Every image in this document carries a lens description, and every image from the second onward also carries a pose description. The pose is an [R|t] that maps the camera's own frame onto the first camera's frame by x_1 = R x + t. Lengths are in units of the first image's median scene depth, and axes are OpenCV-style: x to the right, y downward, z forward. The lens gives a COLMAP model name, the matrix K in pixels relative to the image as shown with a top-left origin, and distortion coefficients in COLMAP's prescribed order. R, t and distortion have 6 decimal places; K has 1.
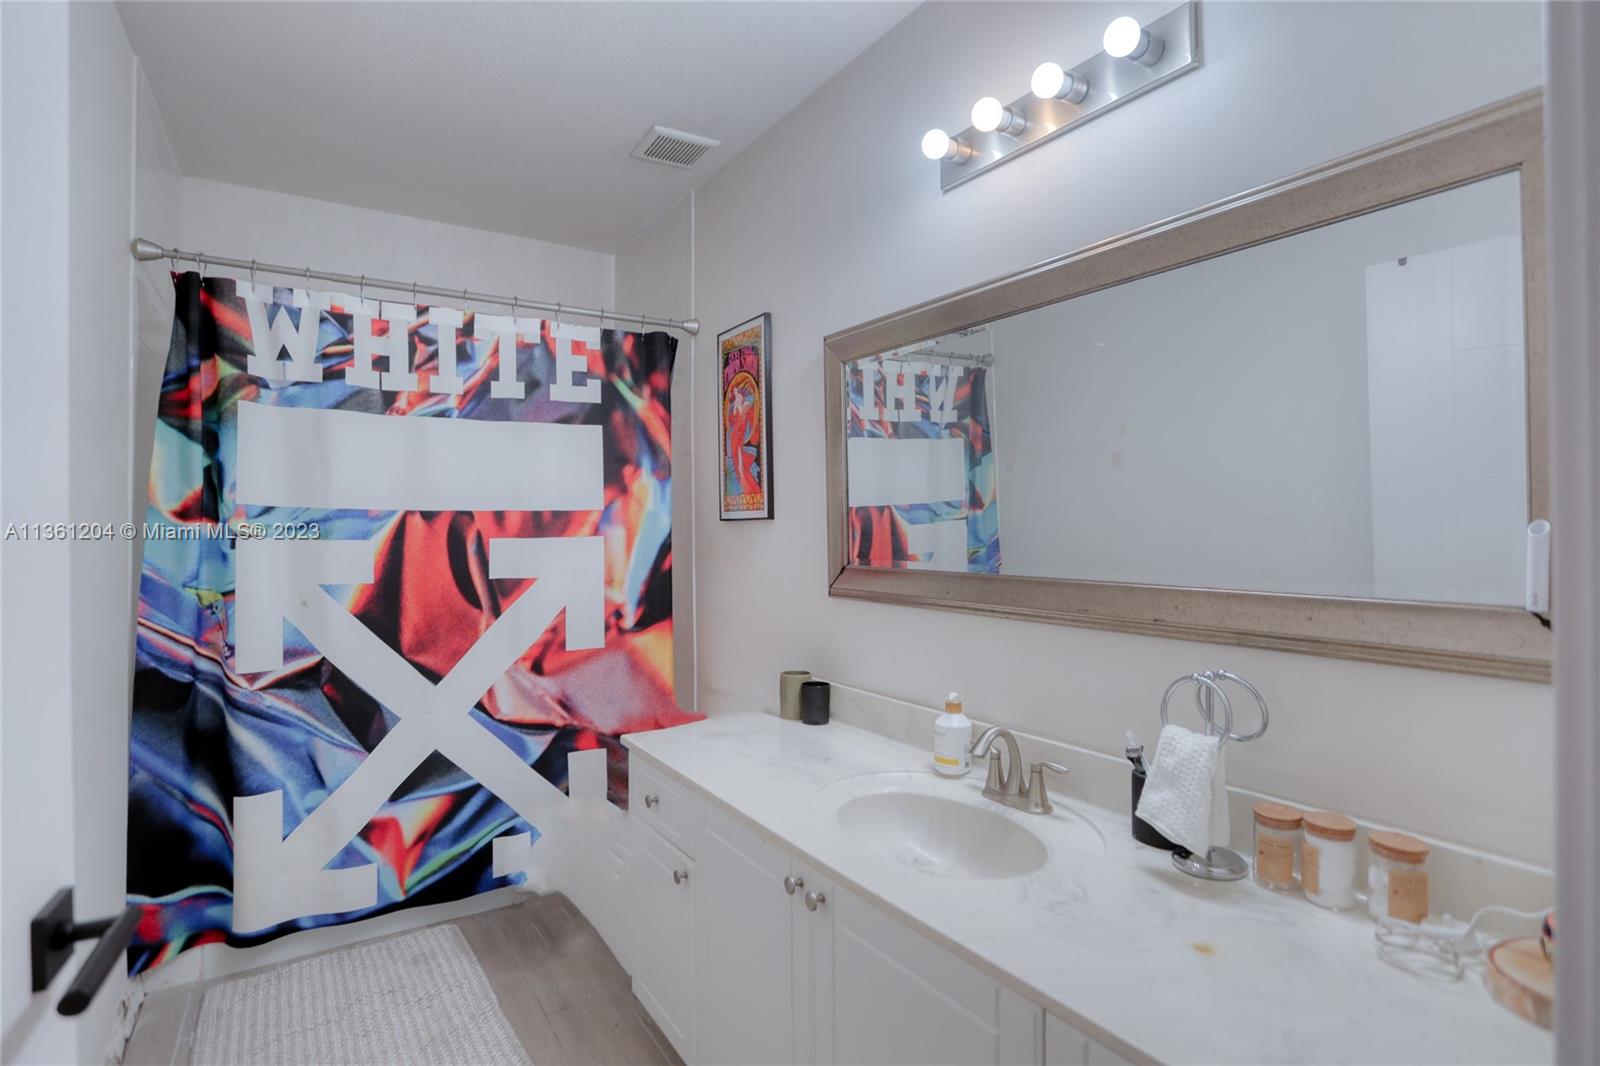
lens RADIAL K [[785.1, 0, 802.3], [0, 785.1, 523.0], [0, 0, 1]] dist [-0.066179, 0.027098]
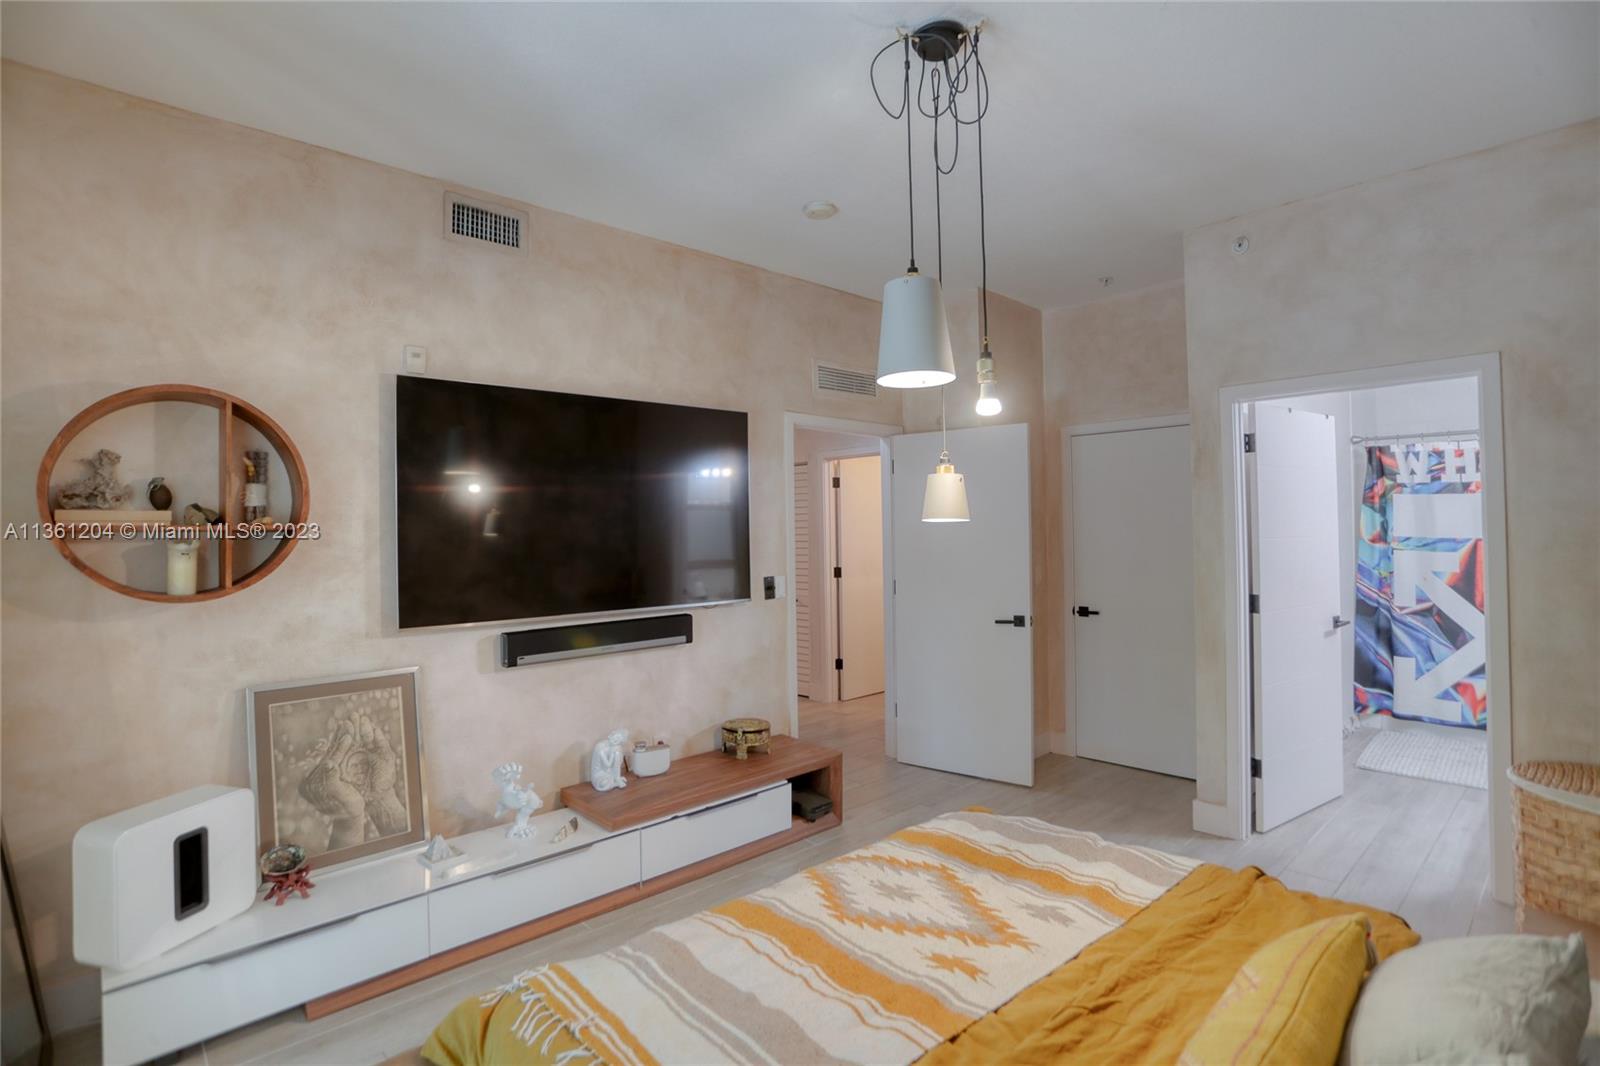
lens RADIAL K [[785.1, 0, 785.1], [0, 785.1, 516.7], [0, 0, 1]] dist [-0.066179, 0.027098]
pose [[0.150568, -0.015559, -0.988477, 1.375172], [0.014129, 0.999808, -0.013585, -0.082461], [0.988499, -0.011921, 0.150759, -1.296509]]
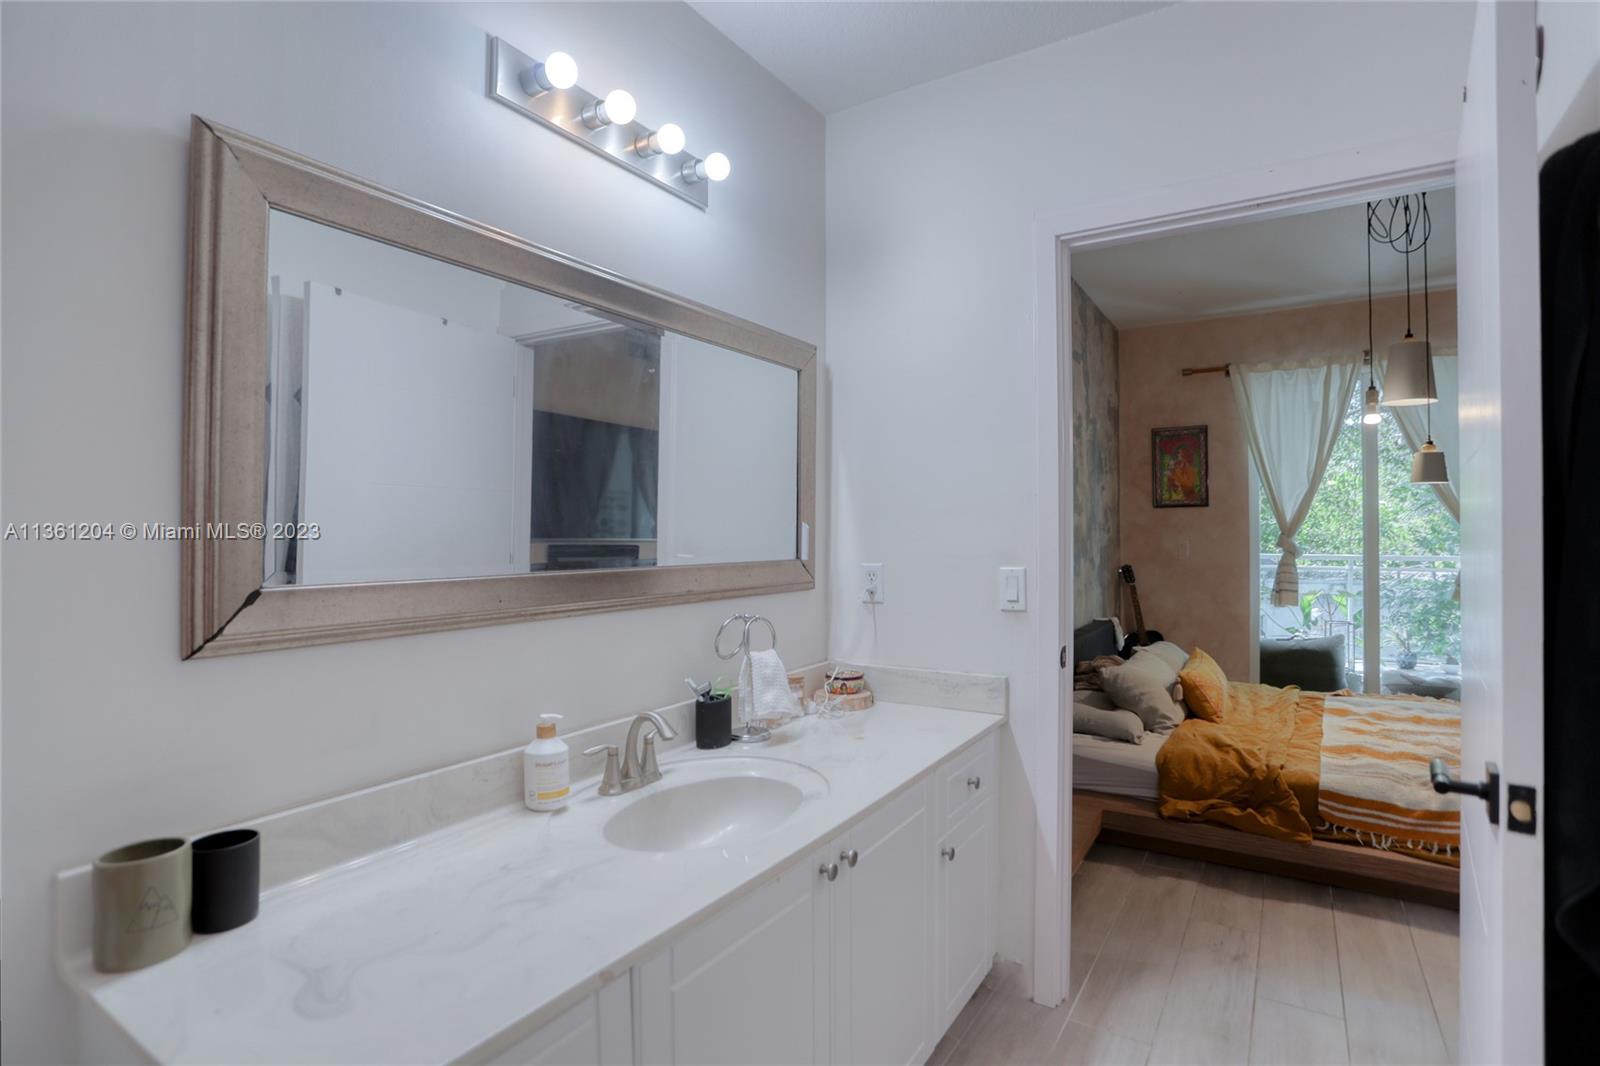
lens RADIAL K [[785.1, 0, 802.9], [0, 785.1, 526.0], [0, 0, 1]] dist [-0.066179, 0.027098]
pose [[-0.410895, 0.015365, 0.911553, -0.609881], [0.002283, 0.999872, -0.015825, 0.024012], [-0.911680, -0.004421, -0.410878, 0.957811]]
